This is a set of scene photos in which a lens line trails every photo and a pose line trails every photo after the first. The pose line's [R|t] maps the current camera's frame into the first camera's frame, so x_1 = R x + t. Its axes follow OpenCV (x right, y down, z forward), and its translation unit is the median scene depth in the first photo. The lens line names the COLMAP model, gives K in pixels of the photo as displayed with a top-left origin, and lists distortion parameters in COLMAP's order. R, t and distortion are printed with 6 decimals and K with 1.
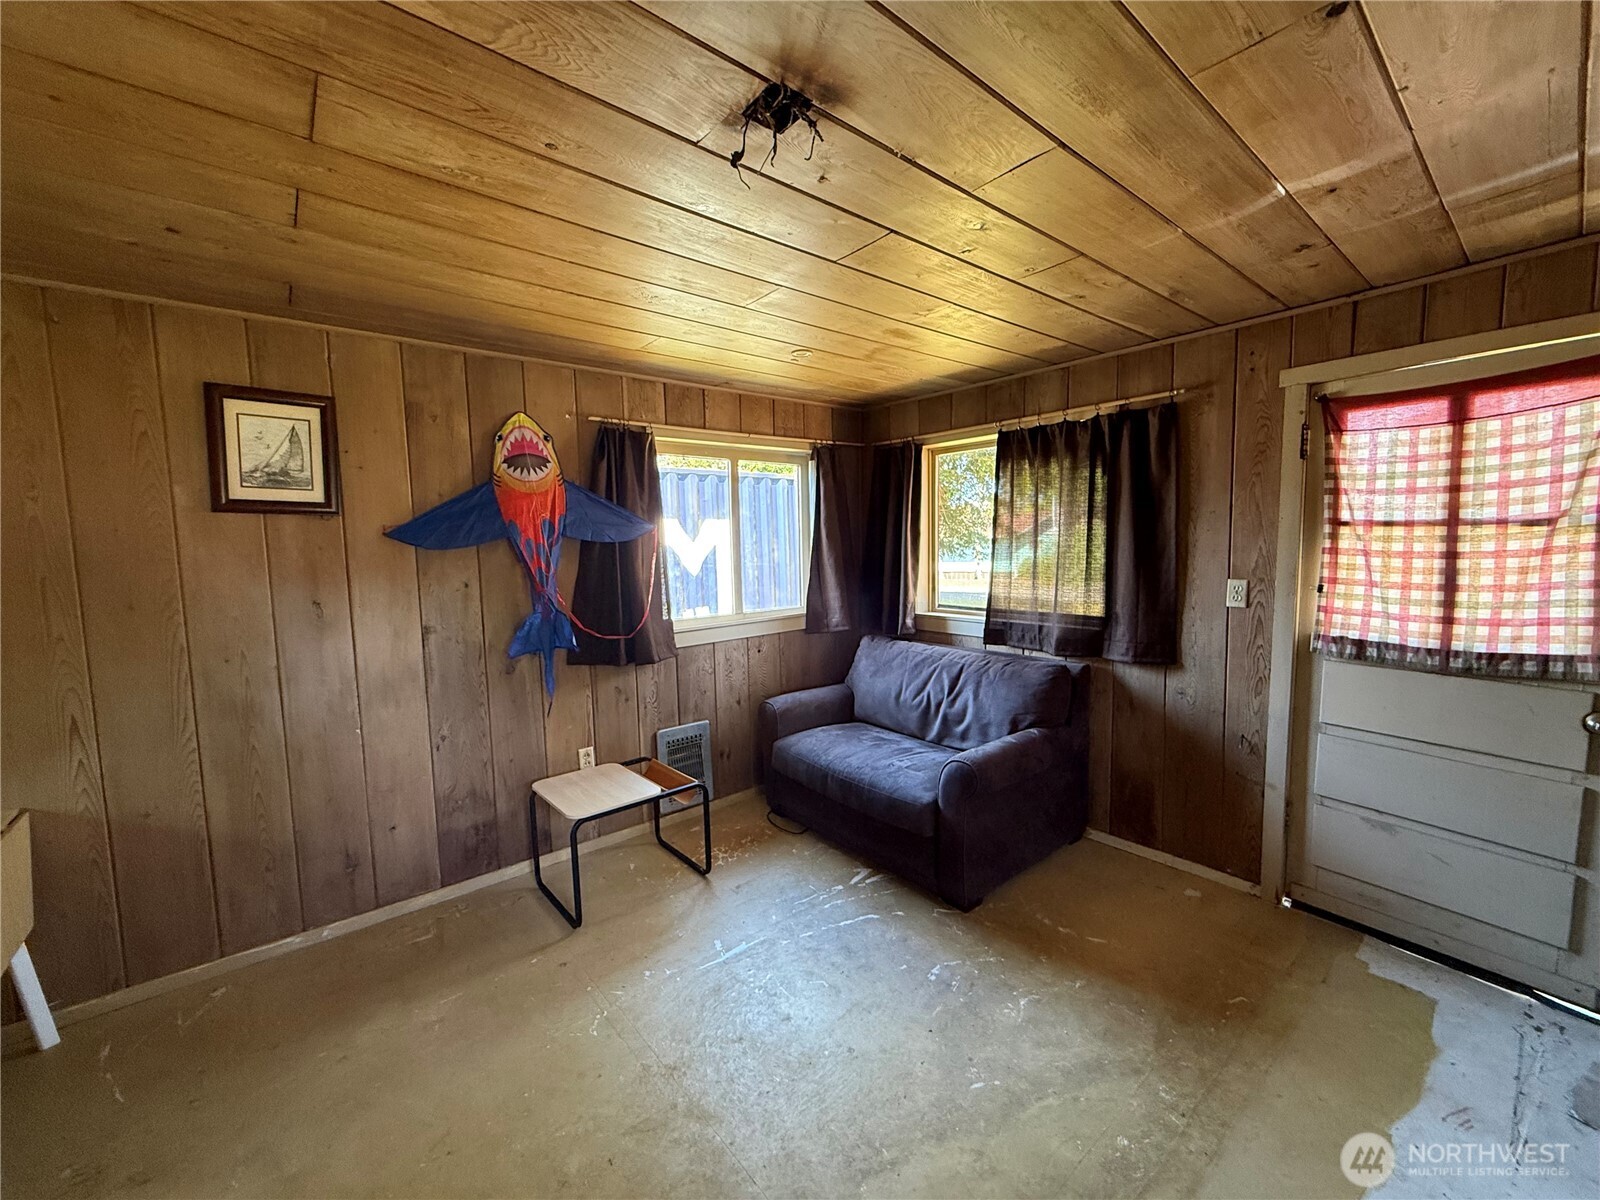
lens RADIAL K [[635.8, 0, 797.6], [0, 635.8, 598.9], [0, 0, 1]] dist [-0.000269, 0.000397]
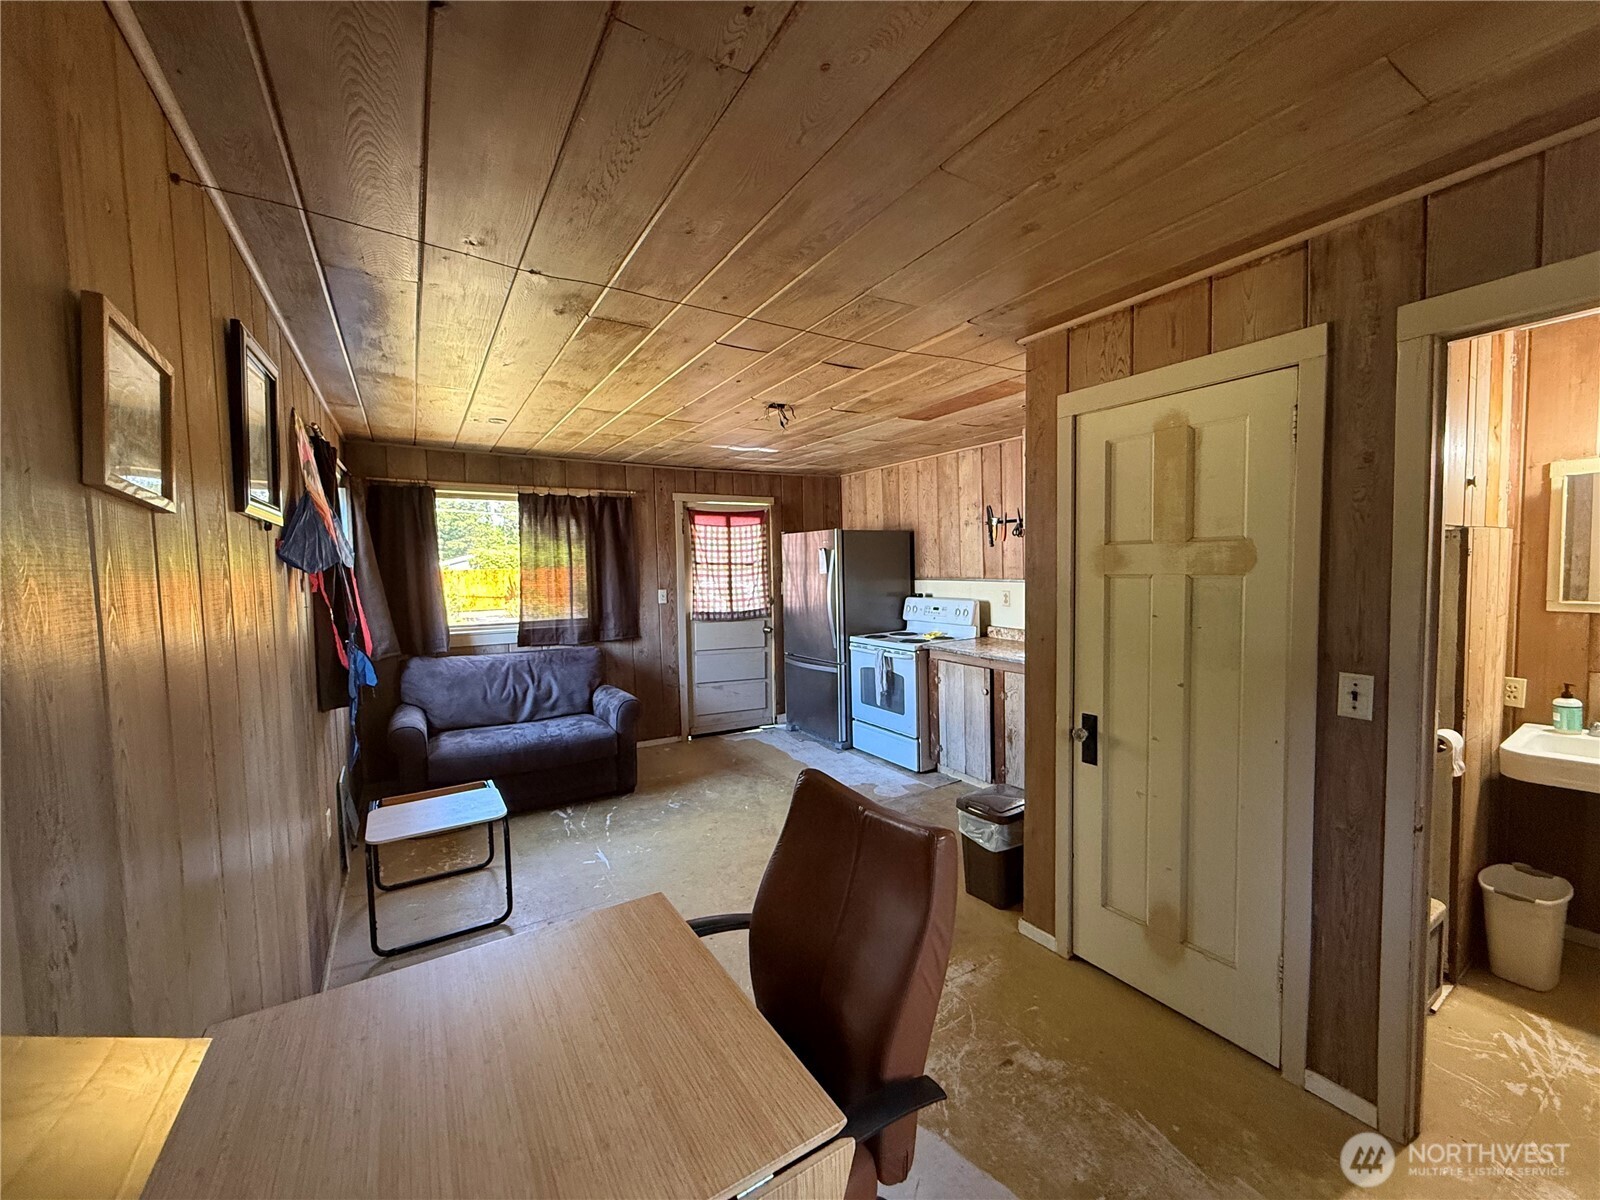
lens RADIAL K [[635.8, 0, 799.3], [0, 635.8, 596.9], [0, 0, 1]] dist [-0.000269, 0.000397]
pose [[0.136956, -0.031531, 0.990075, -1.404165], [0.098211, 0.995001, 0.018102, -0.001303], [-0.985697, 0.094757, 0.139368, 0.315055]]
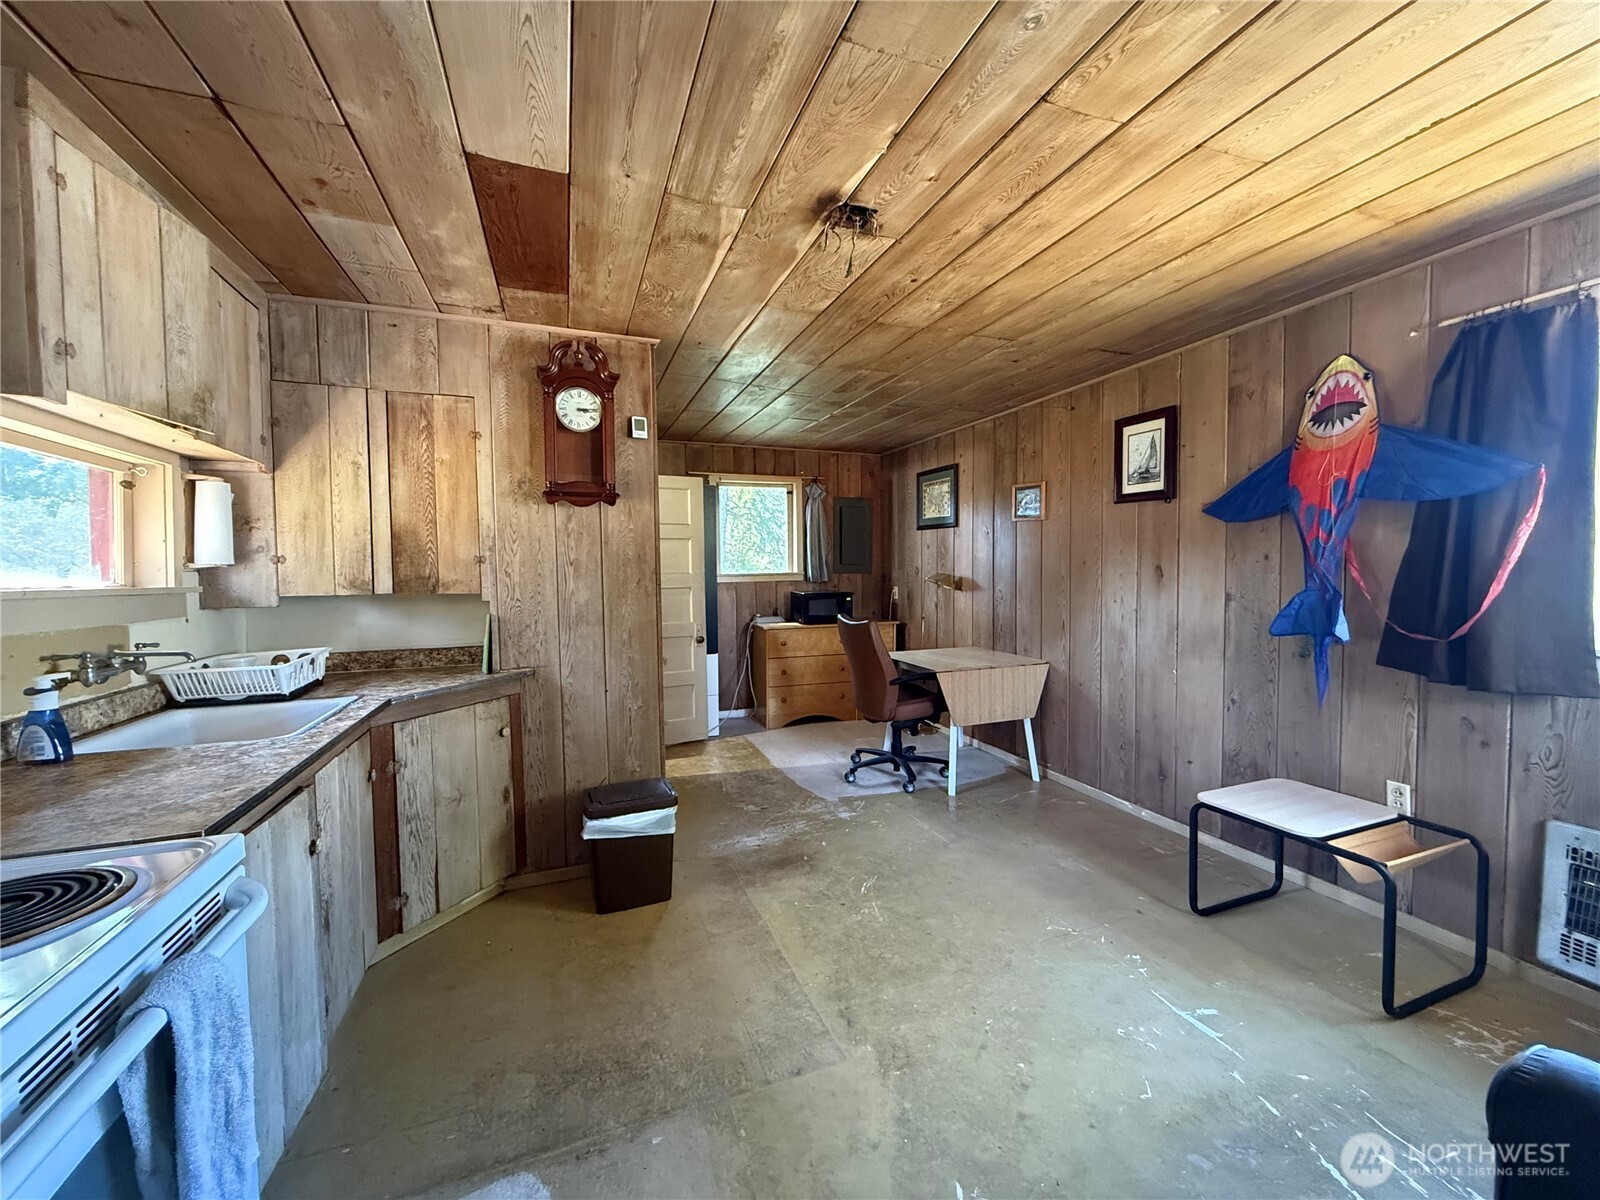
lens RADIAL K [[635.8, 0, 797.8], [0, 635.8, 599.7], [0, 0, 1]] dist [-0.000269, 0.000397]
pose [[-0.327261, 0.074811, -0.941968, 0.752821], [-0.055416, 0.993626, 0.098167, -0.013734], [0.943308, 0.084326, -0.321029, 0.735985]]
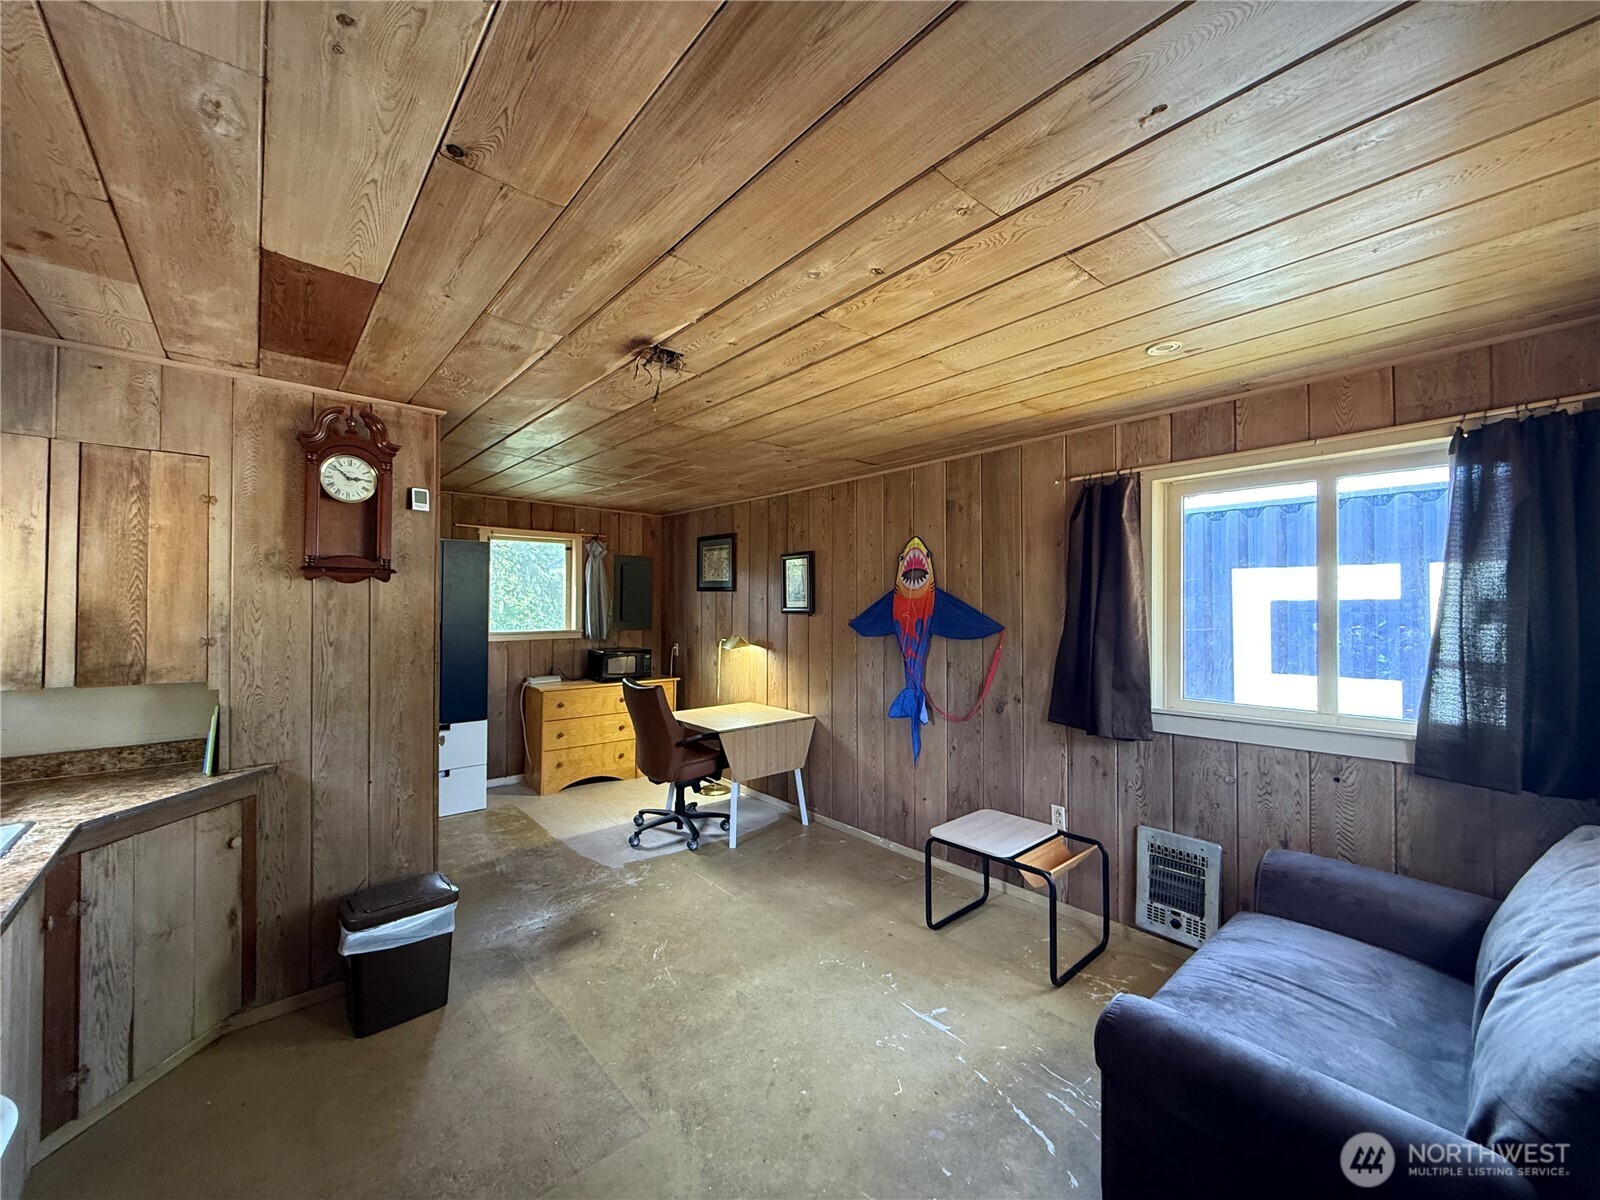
lens RADIAL K [[635.8, 0, 796.8], [0, 635.8, 600.5], [0, 0, 1]] dist [-0.000269, 0.000397]
pose [[0.023668, 0.017180, -0.999572, 0.858695], [-0.081846, 0.996529, 0.015190, -0.092001], [0.996364, 0.081451, 0.024992, 0.705260]]
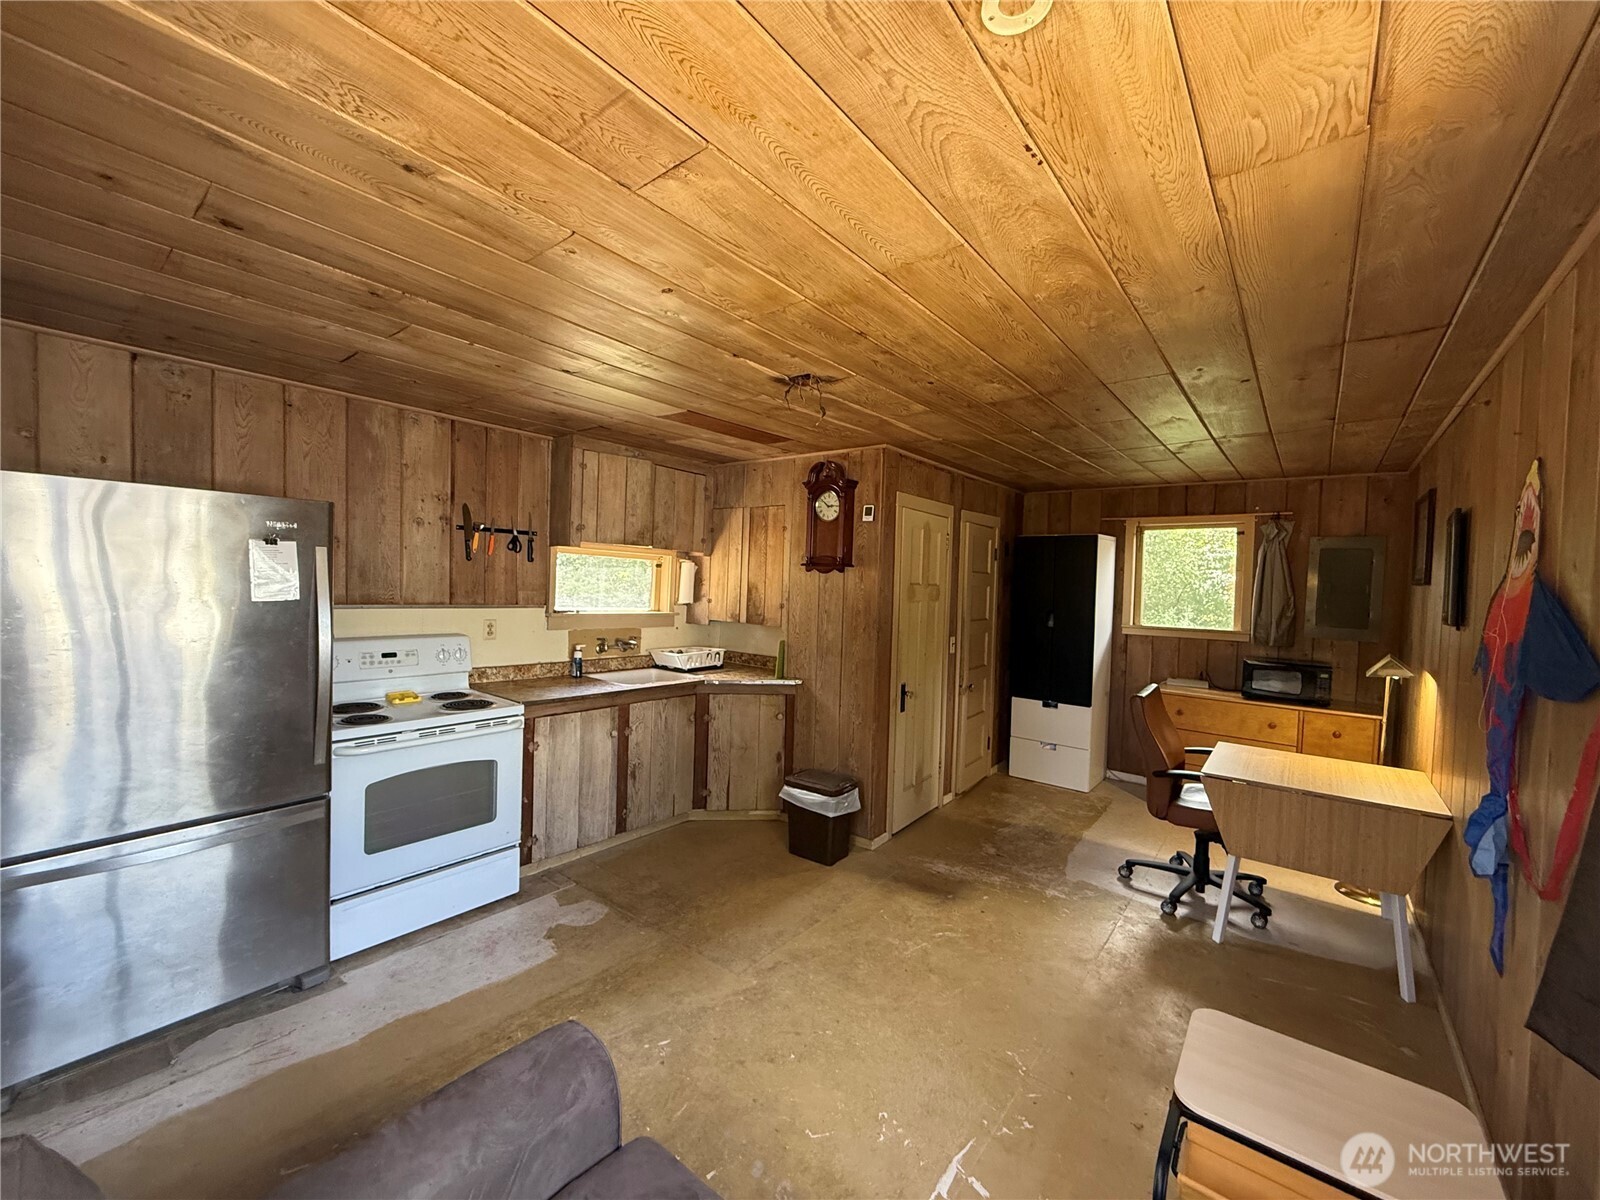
lens RADIAL K [[635.8, 0, 796.3], [0, 635.8, 599.9], [0, 0, 1]] dist [-0.000269, 0.000397]
pose [[-0.979548, -0.003901, -0.201175, 0.207494], [-0.026151, 0.993800, 0.108063, -0.150169], [0.199506, 0.111113, -0.973577, 1.565443]]
